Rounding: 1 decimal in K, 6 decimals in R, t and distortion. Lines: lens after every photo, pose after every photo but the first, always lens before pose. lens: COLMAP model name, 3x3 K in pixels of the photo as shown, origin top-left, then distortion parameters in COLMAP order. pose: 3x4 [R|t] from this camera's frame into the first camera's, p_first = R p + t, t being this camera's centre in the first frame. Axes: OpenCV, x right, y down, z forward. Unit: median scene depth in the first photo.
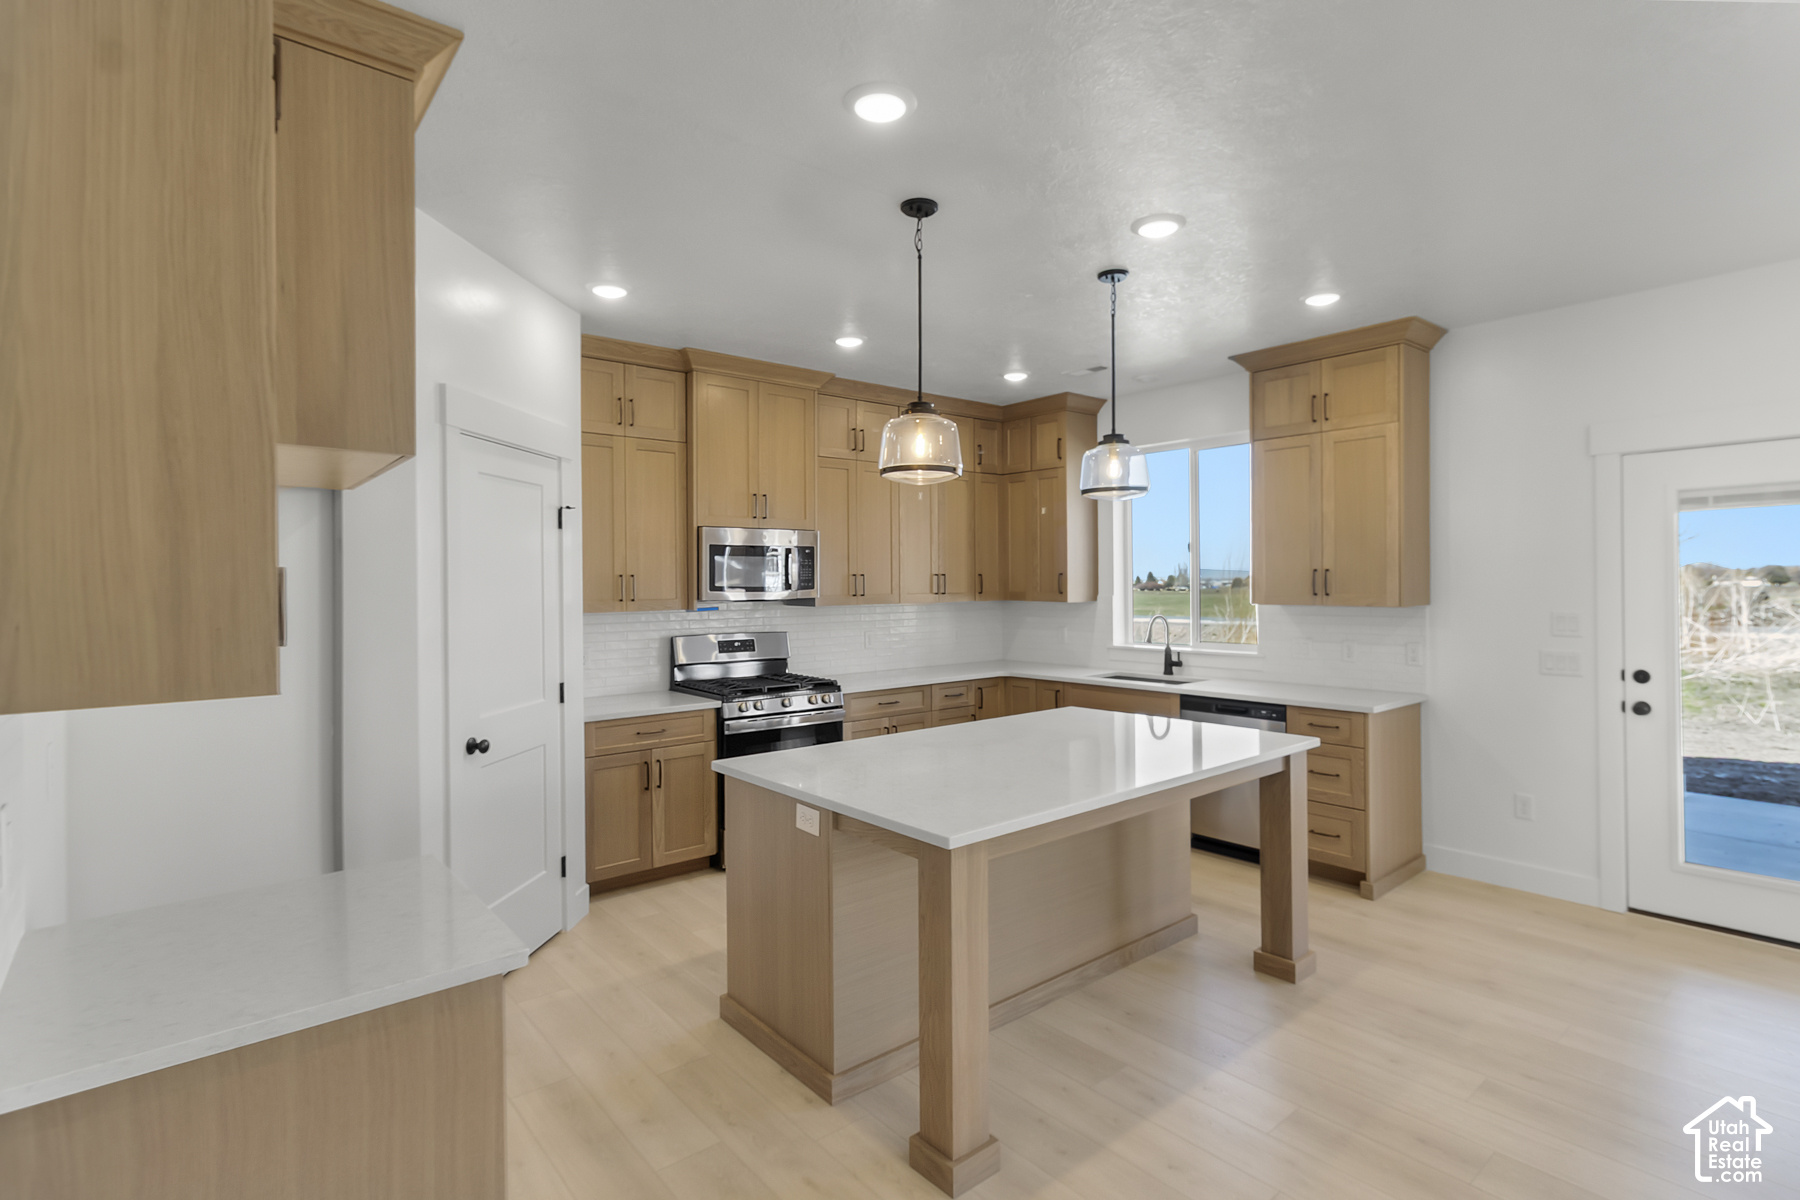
lens RADIAL K [[871.5, 0, 899.9], [0, 871.5, 573.8], [0, 0, 1]] dist [-0.011027, 0.000136]
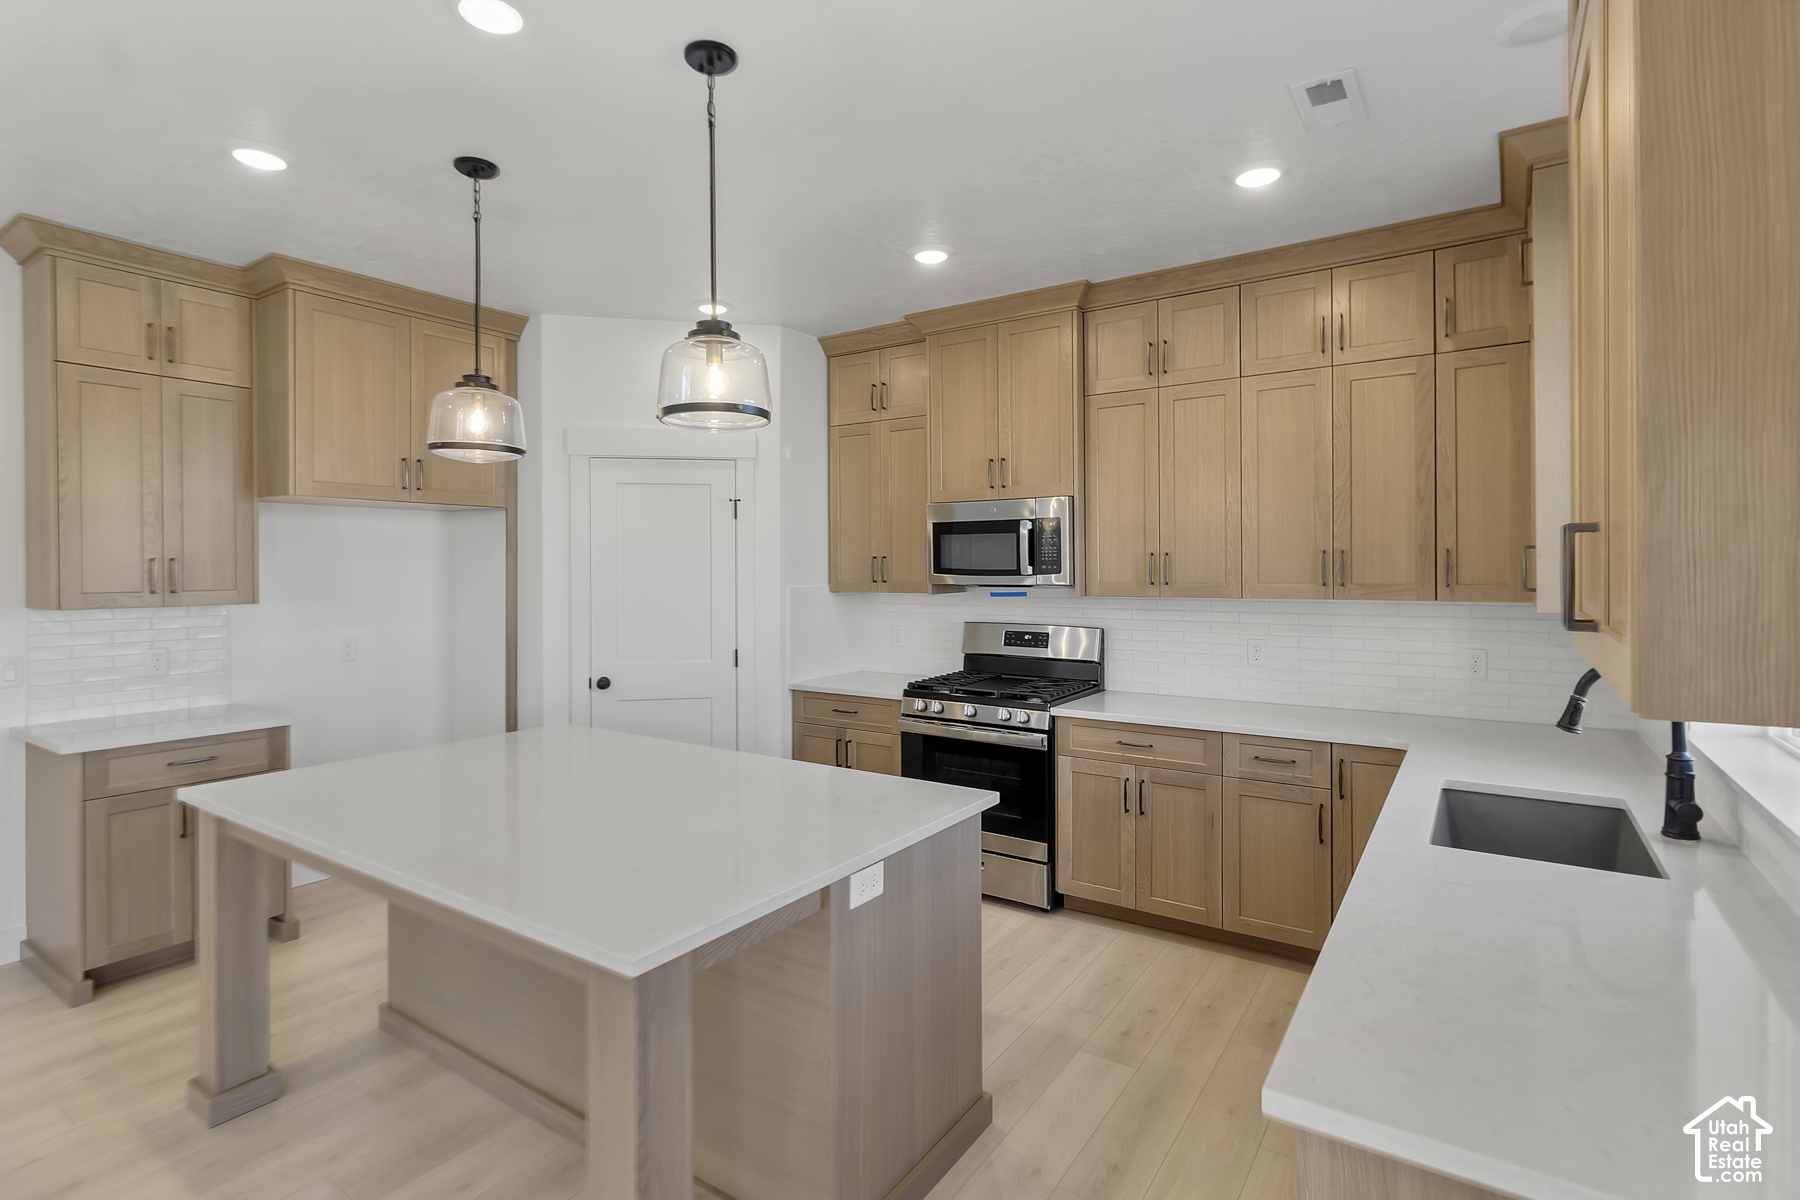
lens RADIAL K [[871.5, 0, 899.9], [0, 871.5, 573.8], [0, 0, 1]] dist [-0.011027, 0.000136]
pose [[0.274886, 0.012695, -0.961393, 0.615708], [0.008830, 0.999837, 0.015727, 0.004551], [0.961436, -0.012812, 0.274730, 0.679676]]
